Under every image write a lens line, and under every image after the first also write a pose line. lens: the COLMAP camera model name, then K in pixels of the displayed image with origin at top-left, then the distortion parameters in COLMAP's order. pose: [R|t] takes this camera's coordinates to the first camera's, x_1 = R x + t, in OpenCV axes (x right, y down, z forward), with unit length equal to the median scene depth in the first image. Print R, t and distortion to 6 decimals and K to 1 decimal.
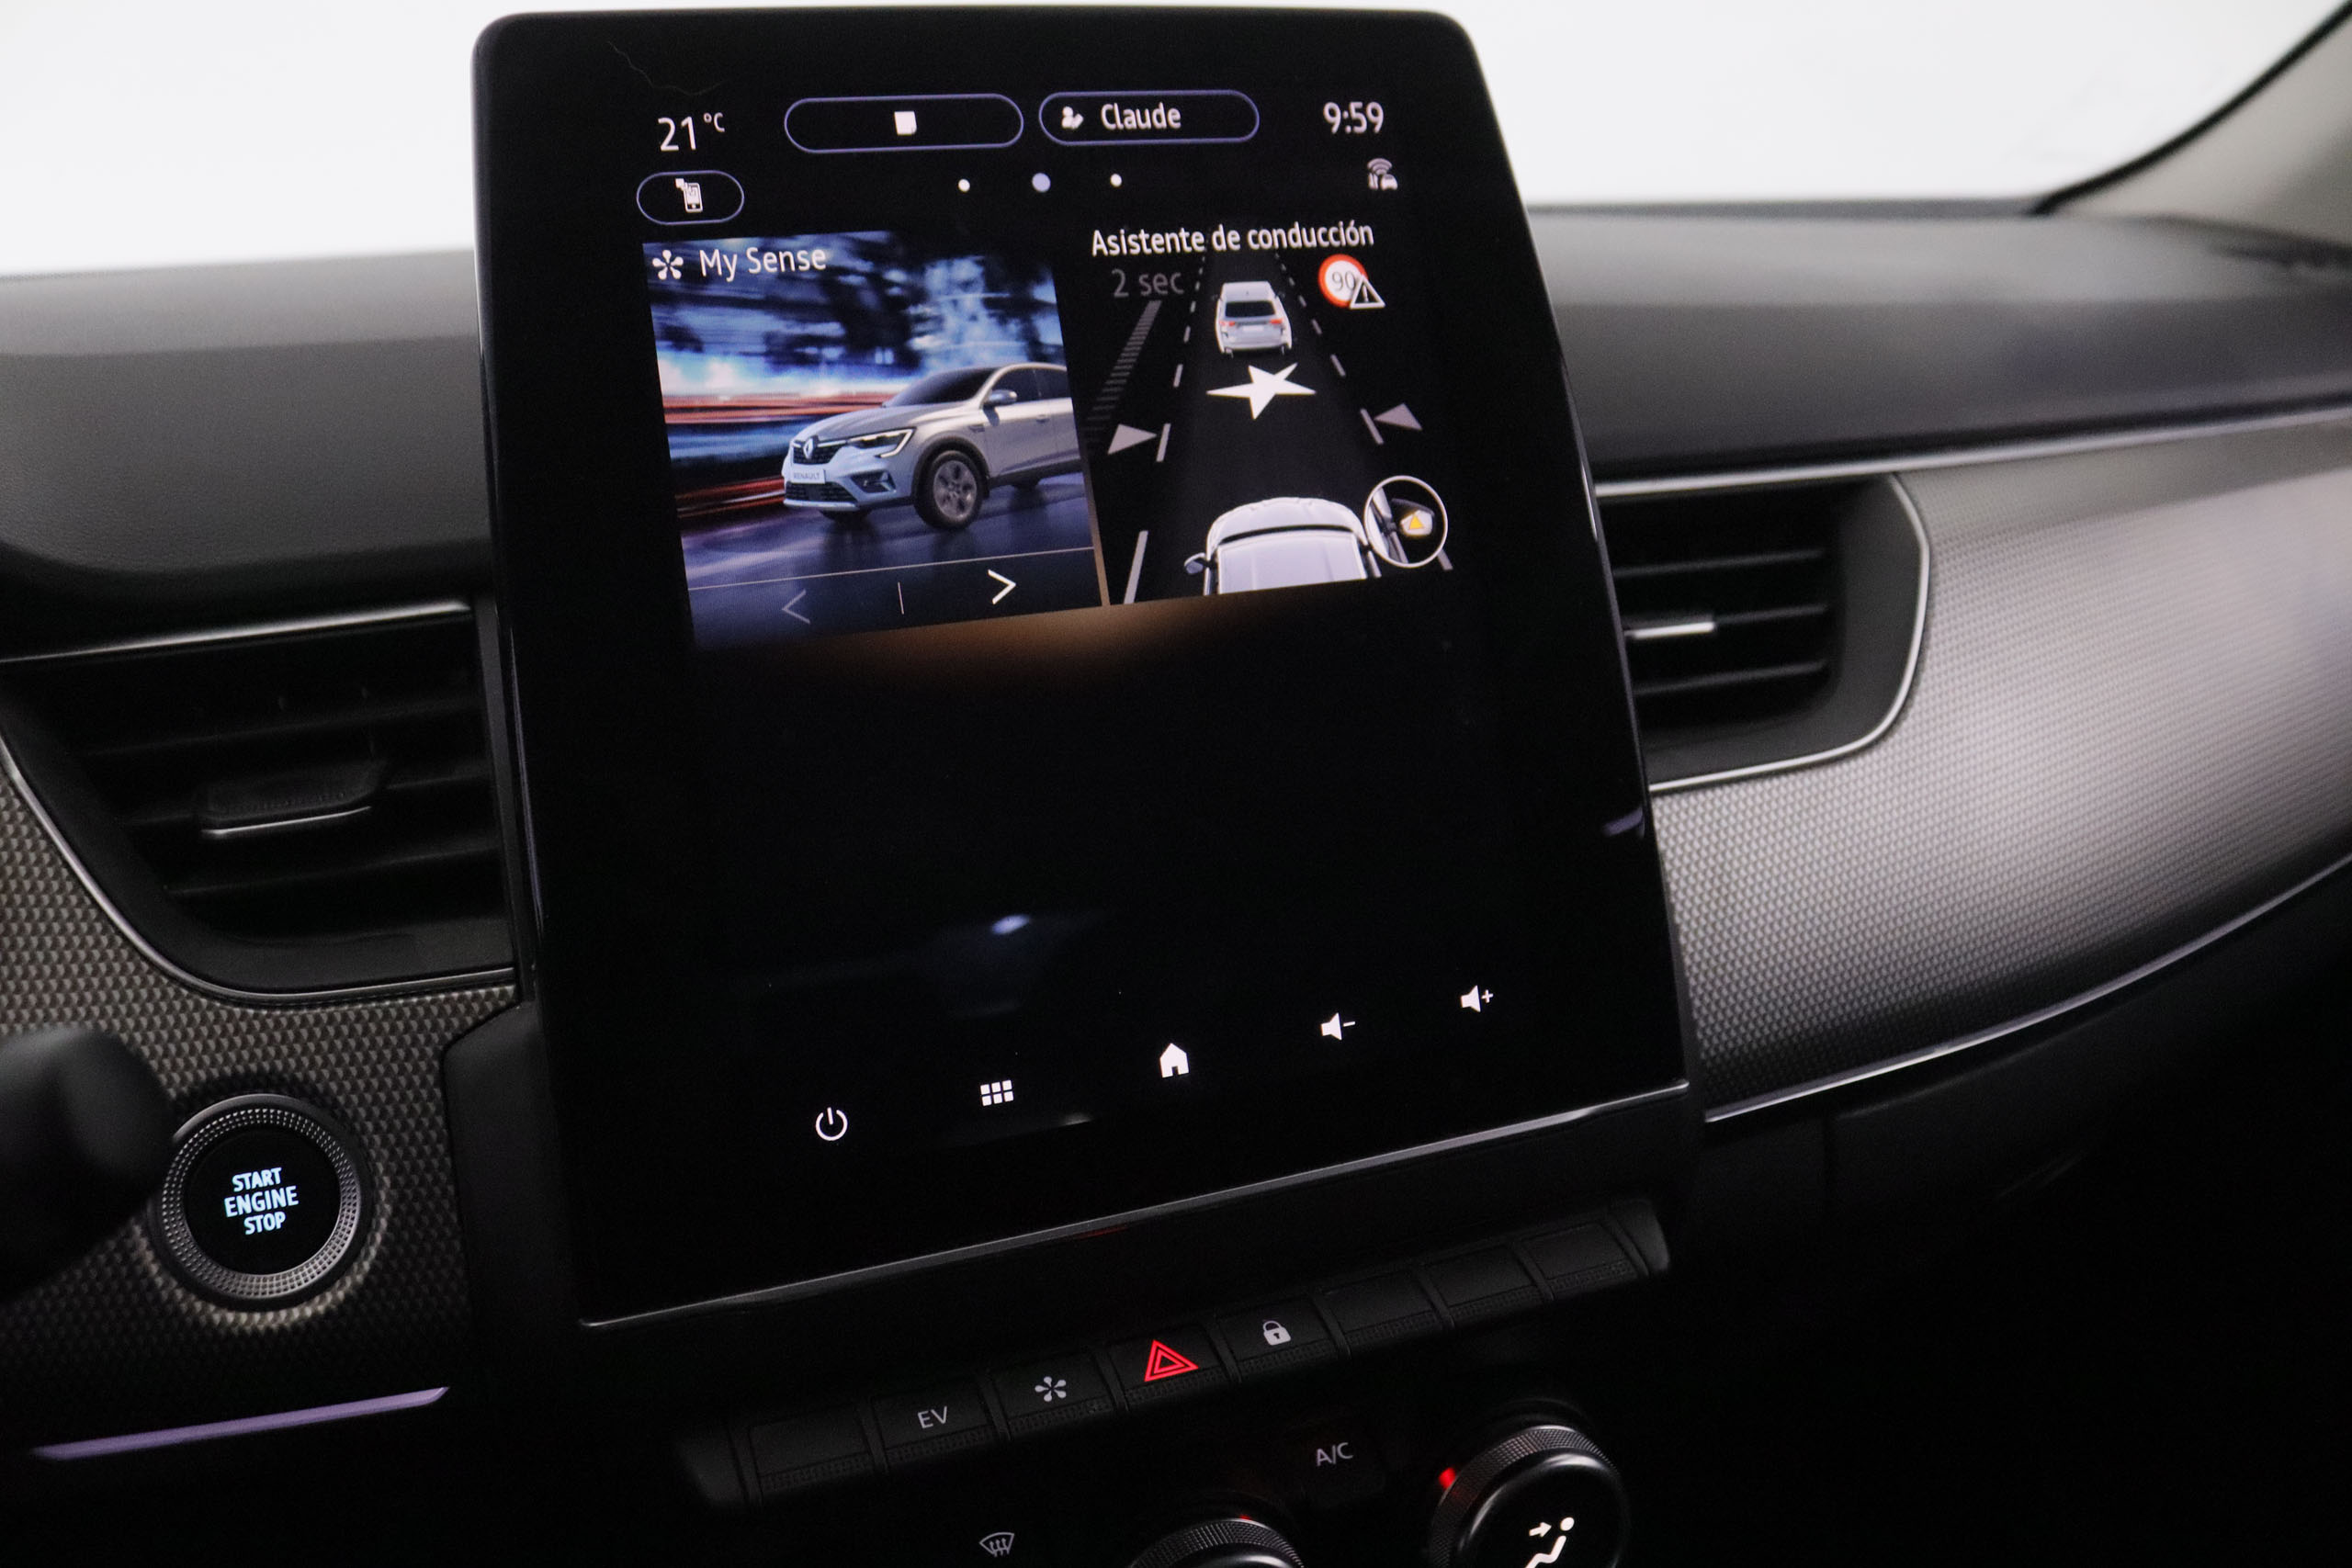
lens RADIAL K [[1920.3, 0, 1170.5], [0, 1920.3, 788.7], [0, 0, 1]] dist [-0.160231, 0.110929]
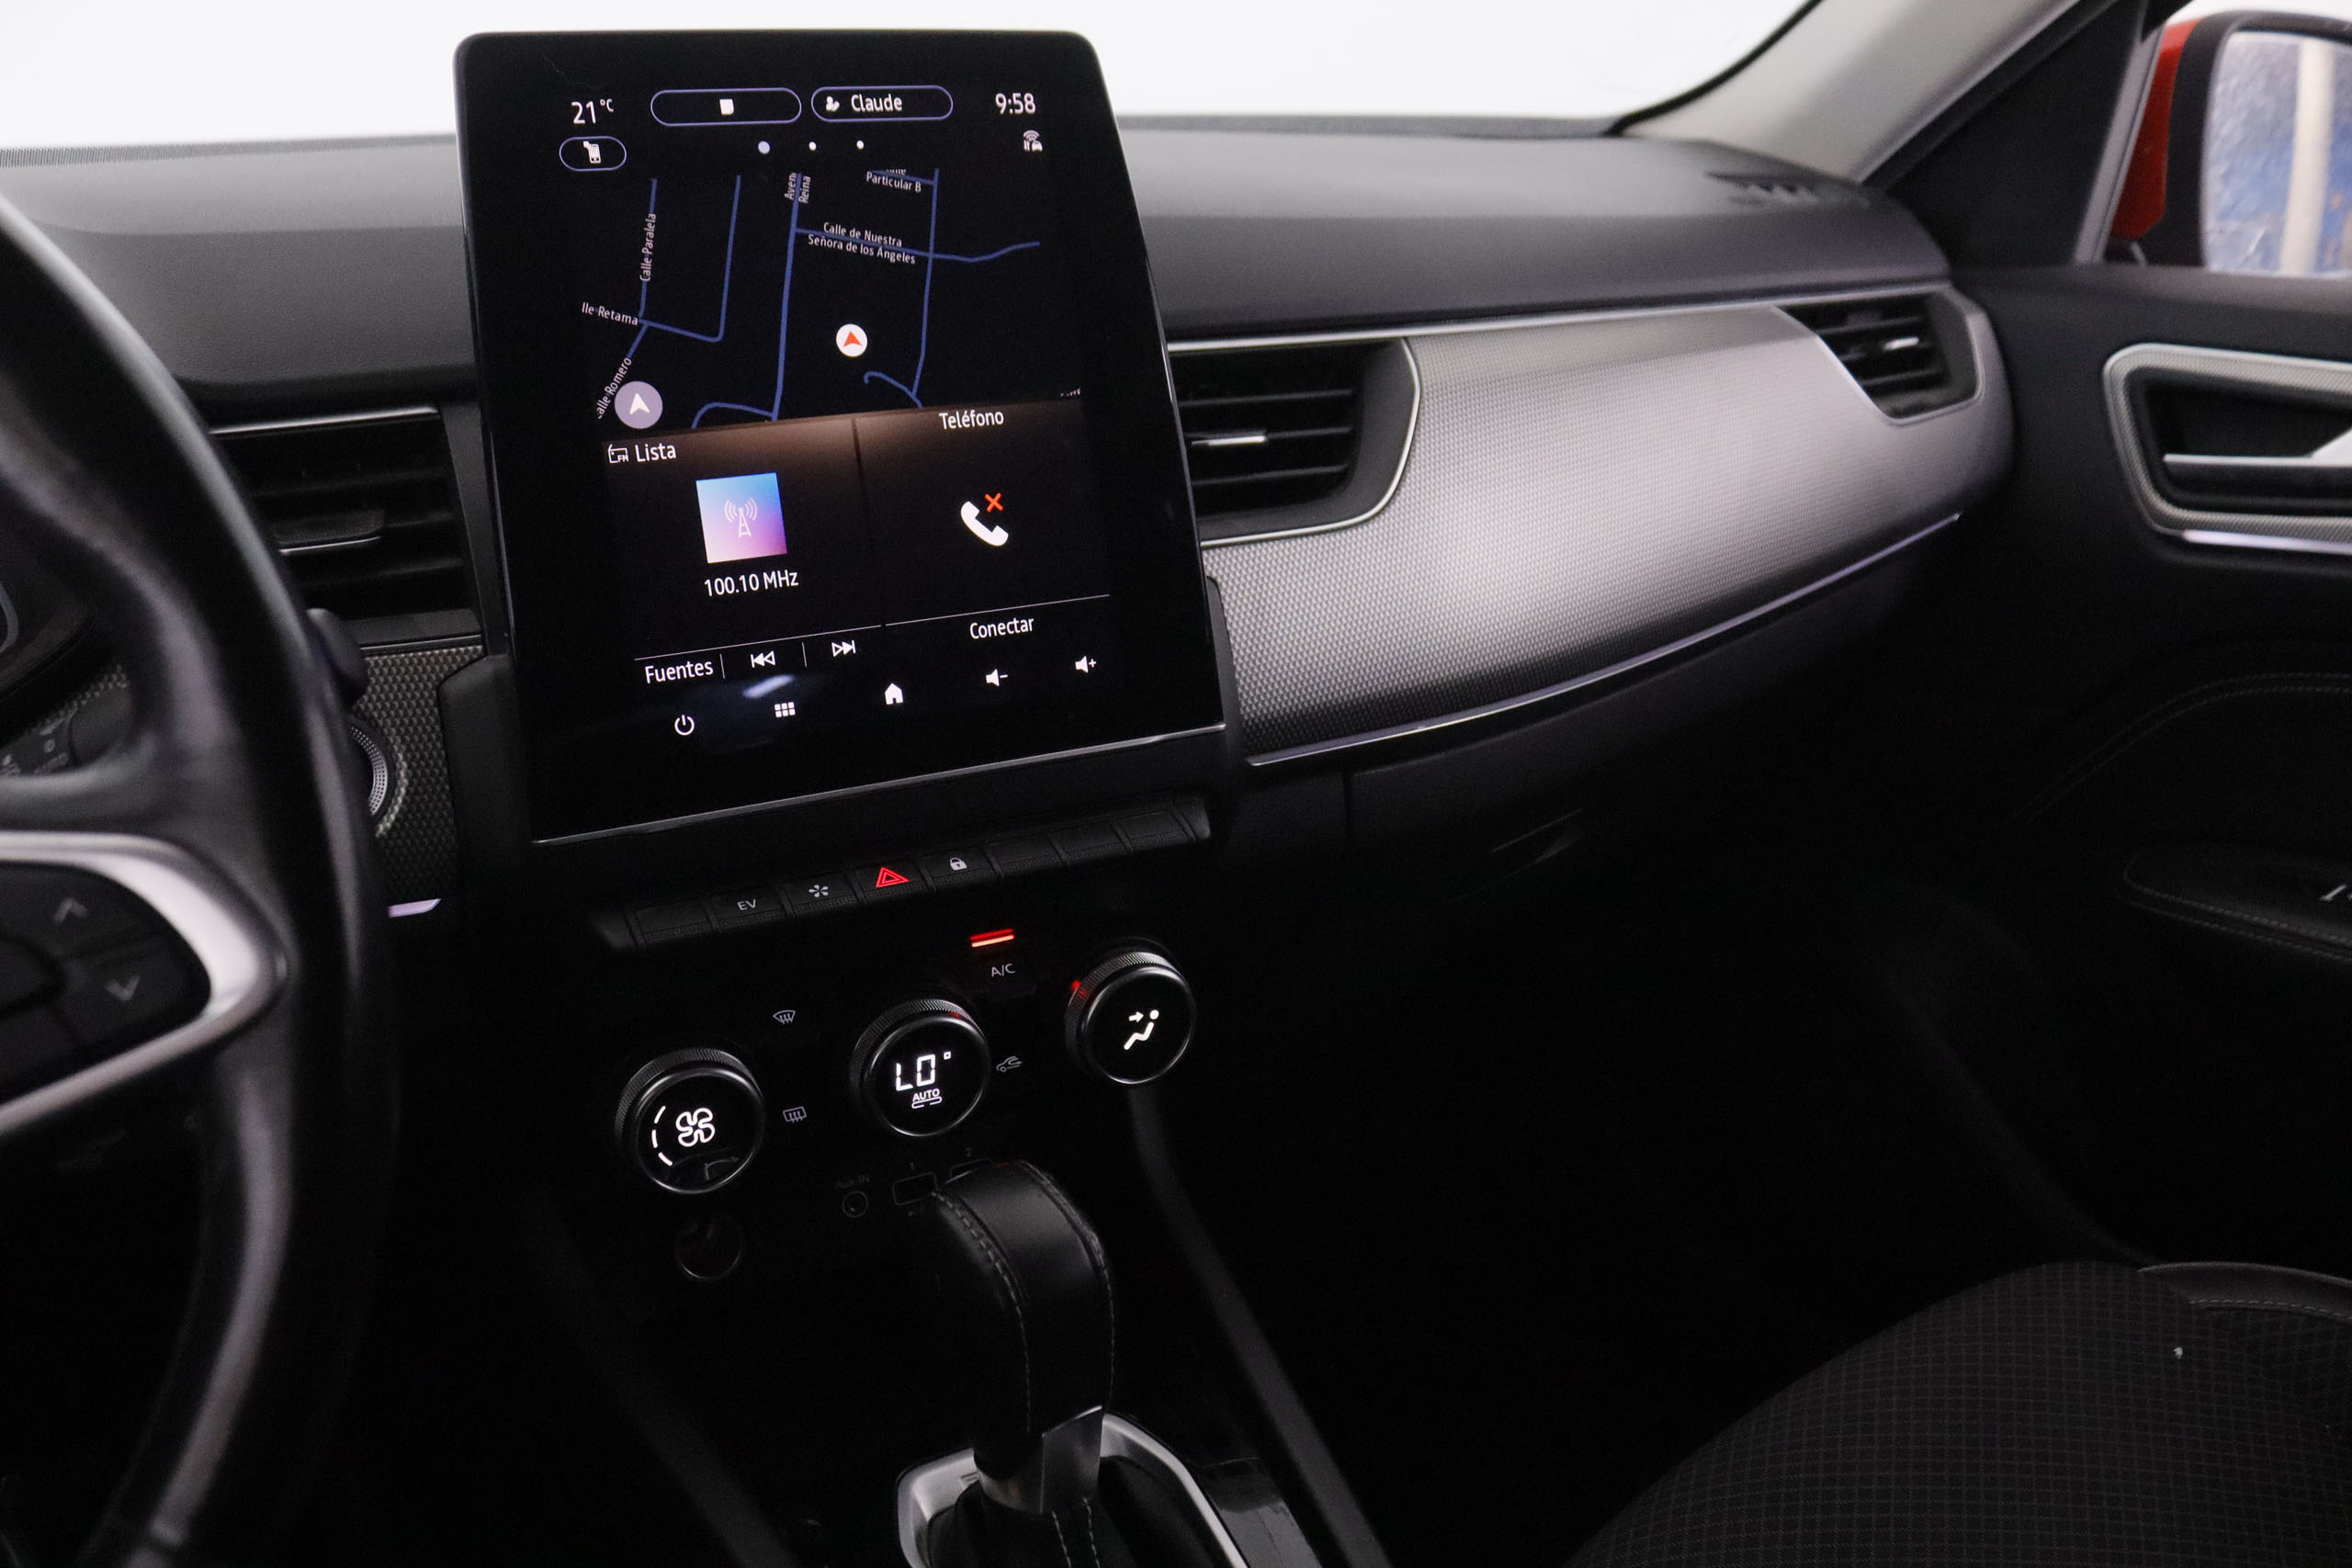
lens RADIAL K [[1920.3, 0, 1186.3], [0, 1920.3, 787.4], [0, 0, 1]] dist [-0.160231, 0.110929]
pose [[0.991559, -0.002760, 0.129629, 0.037552], [-0.007122, 0.997105, 0.075704, 0.096735], [-0.129463, -0.075988, 0.988668, -0.652067]]
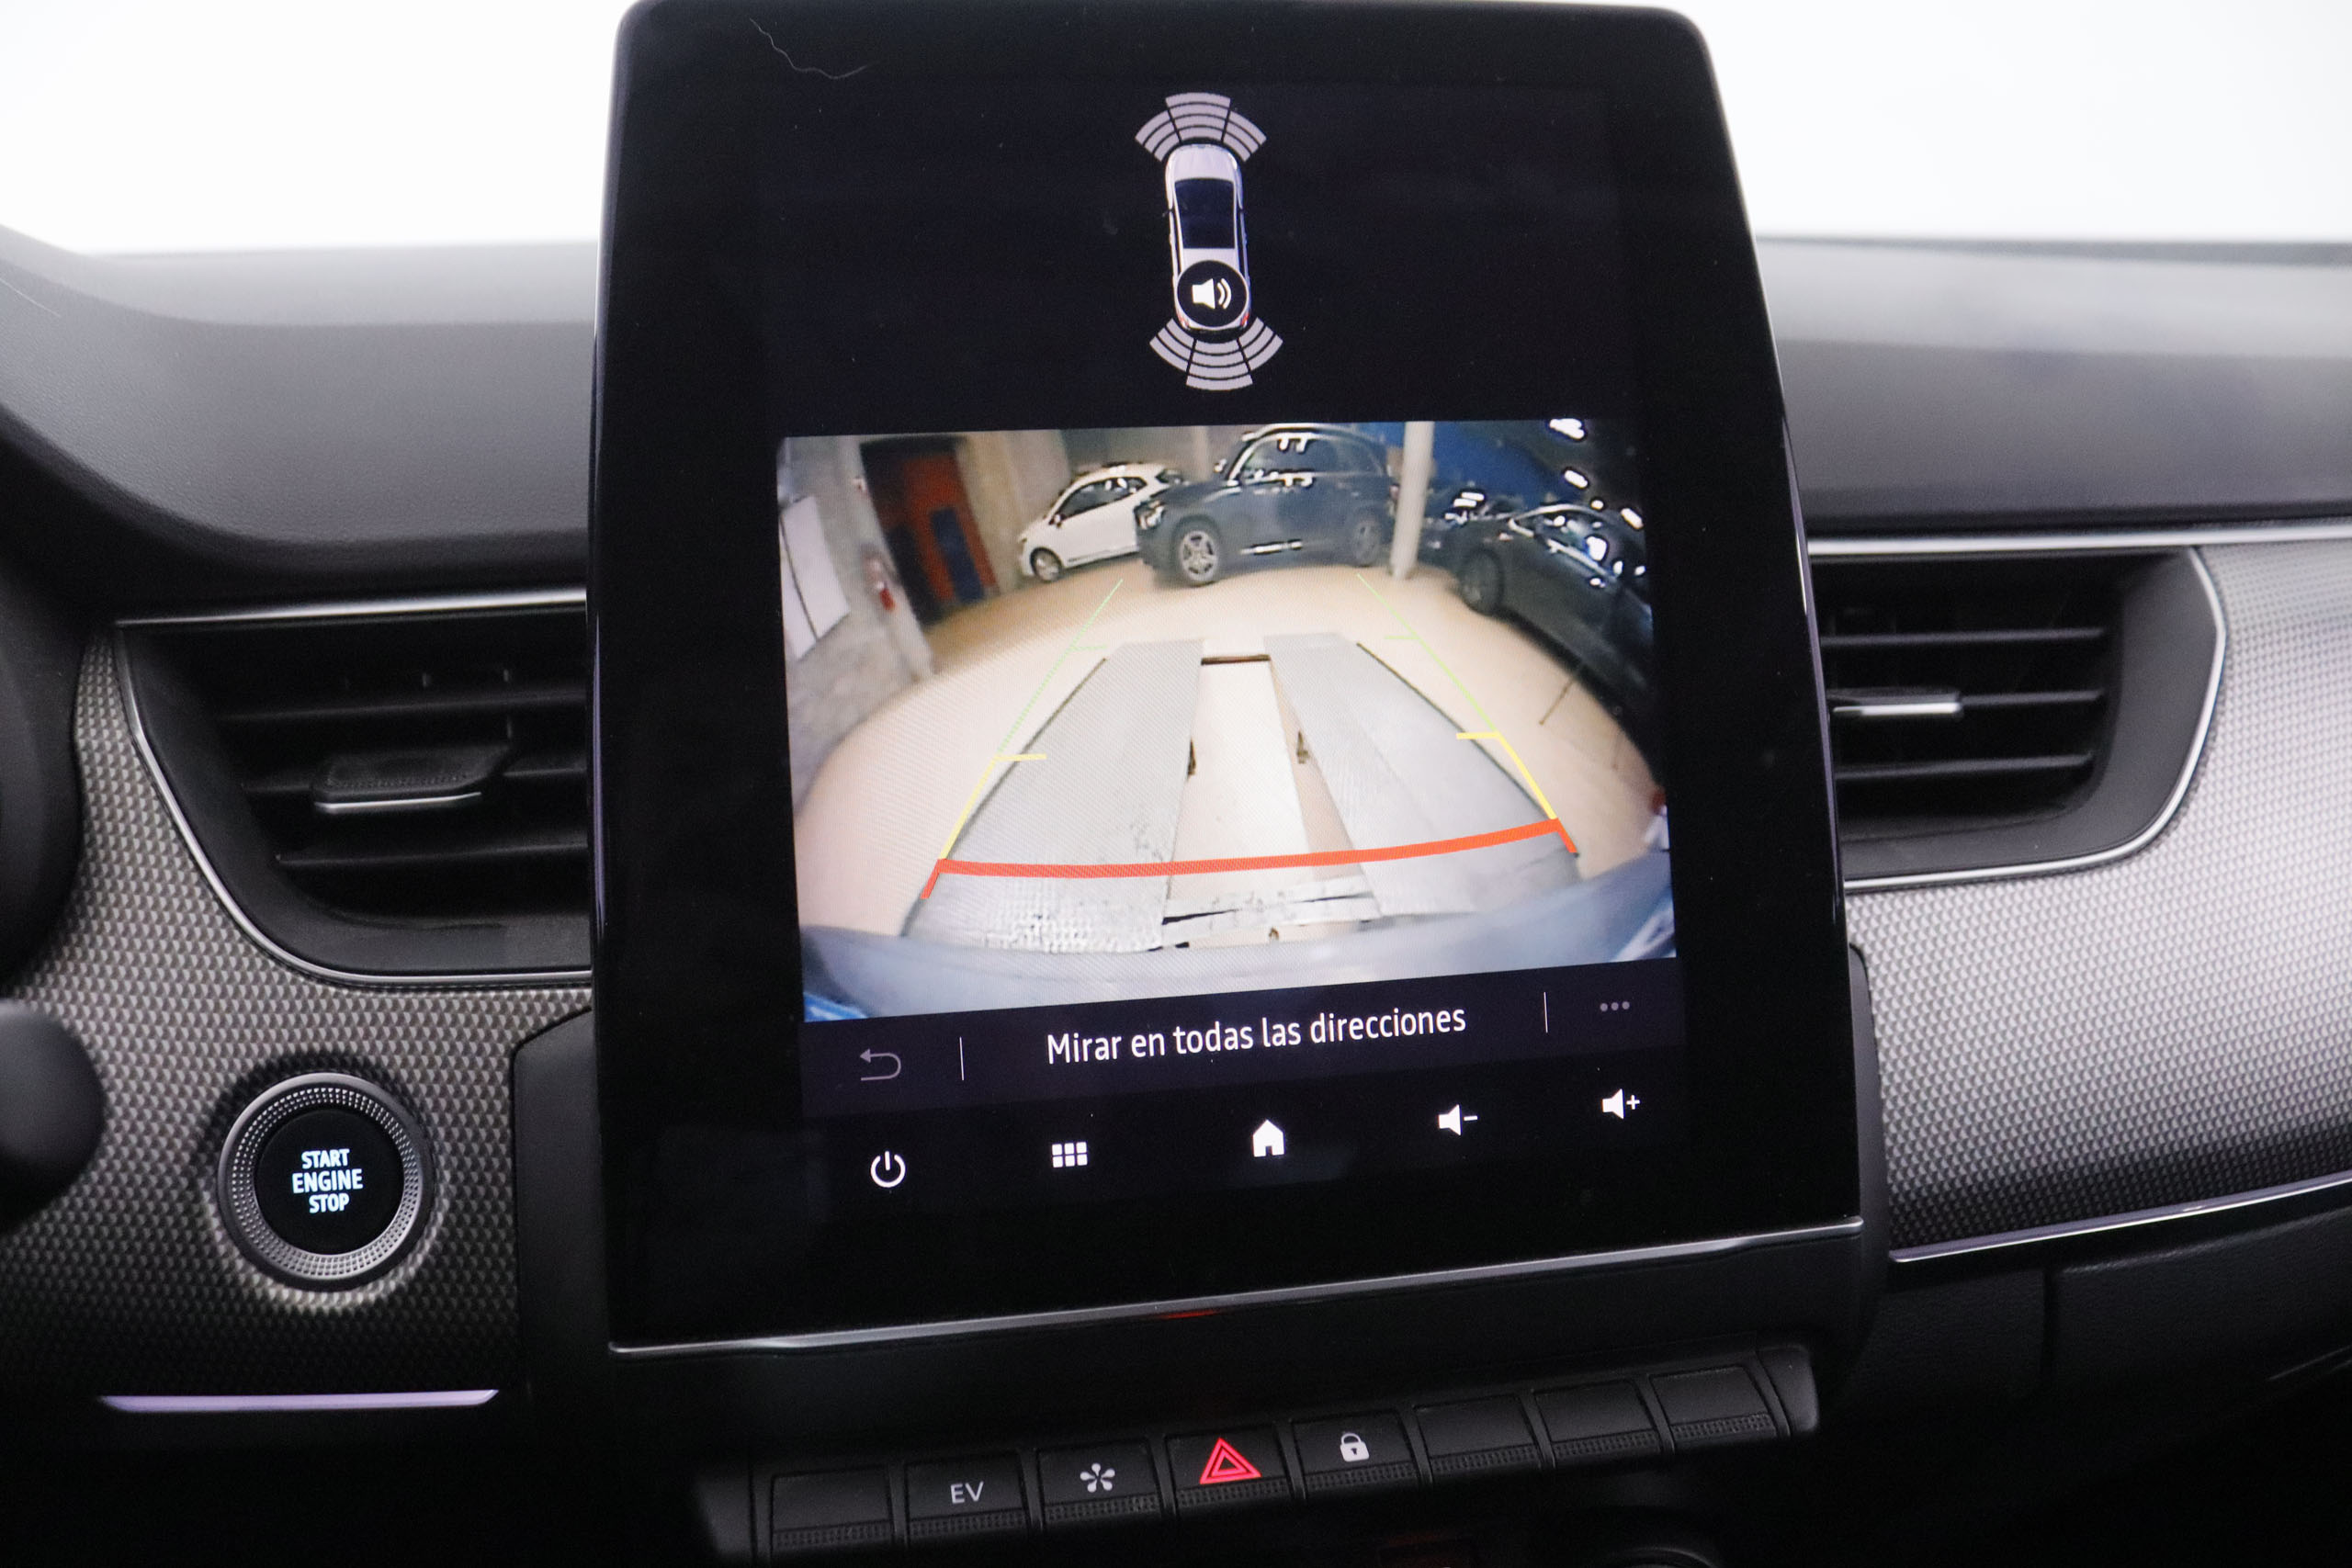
lens RADIAL K [[1920.3, 0, 1168.8], [0, 1920.3, 785.4], [0, 0, 1]] dist [-0.160231, 0.110929]
pose [[0.981335, 0.078924, -0.175363, 0.102829], [-0.081029, 0.996700, -0.004865, -0.019076], [0.174400, 0.018983, 0.984492, 0.087256]]
